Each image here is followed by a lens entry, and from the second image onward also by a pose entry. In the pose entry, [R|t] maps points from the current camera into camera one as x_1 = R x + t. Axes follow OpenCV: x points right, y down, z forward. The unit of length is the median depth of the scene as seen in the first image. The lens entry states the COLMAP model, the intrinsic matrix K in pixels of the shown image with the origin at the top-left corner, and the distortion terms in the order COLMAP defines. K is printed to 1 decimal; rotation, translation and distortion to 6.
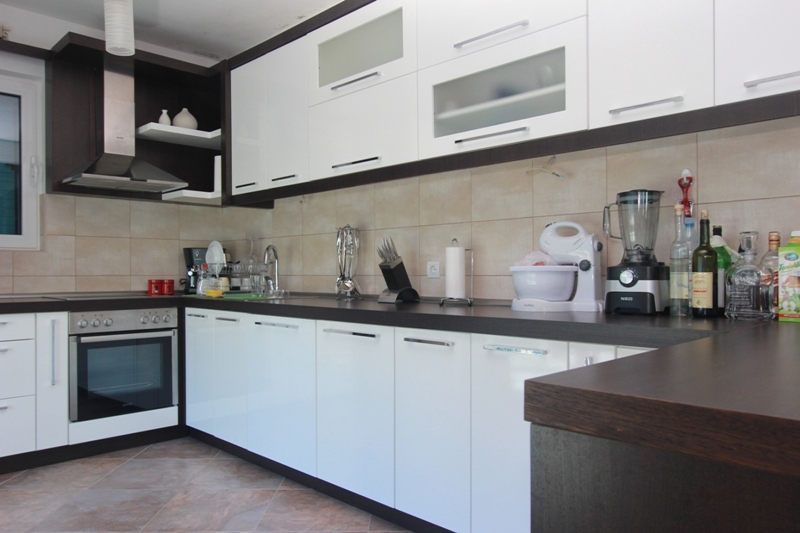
lens RADIAL K [[592.1, 0, 401.4], [0, 592.1, 276.9], [0, 0, 1]] dist [-0.003327, 0.002229]
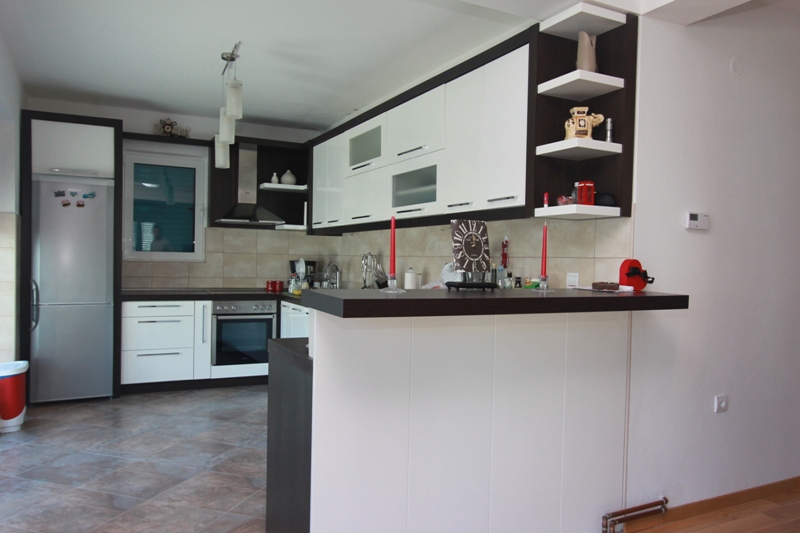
lens RADIAL K [[614.3, 0, 399.9], [0, 614.3, 276.2], [0, 0, 1]] dist [-0.001339, -0.000597]
pose [[0.947718, 0.034453, -0.317245, 0.455895], [-0.028861, 0.999334, 0.022310, -0.059600], [0.317803, -0.011988, 0.948081, -0.452481]]
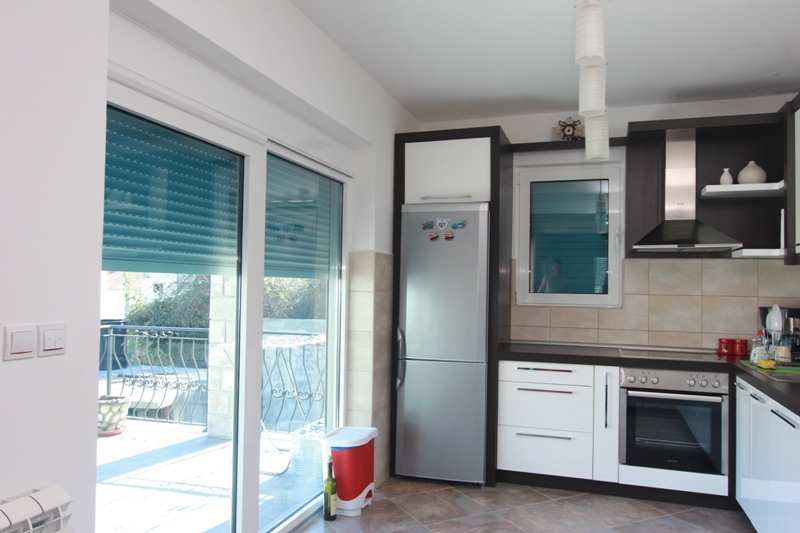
lens RADIAL K [[592.1, 0, 401.4], [0, 592.1, 276.9], [0, 0, 1]] dist [-0.003327, 0.002229]
pose [[0.443055, -0.001075, -0.896494, 0.251472], [-0.023131, 0.999653, -0.012630, -0.081965], [0.896196, 0.026333, 0.442876, 0.094169]]
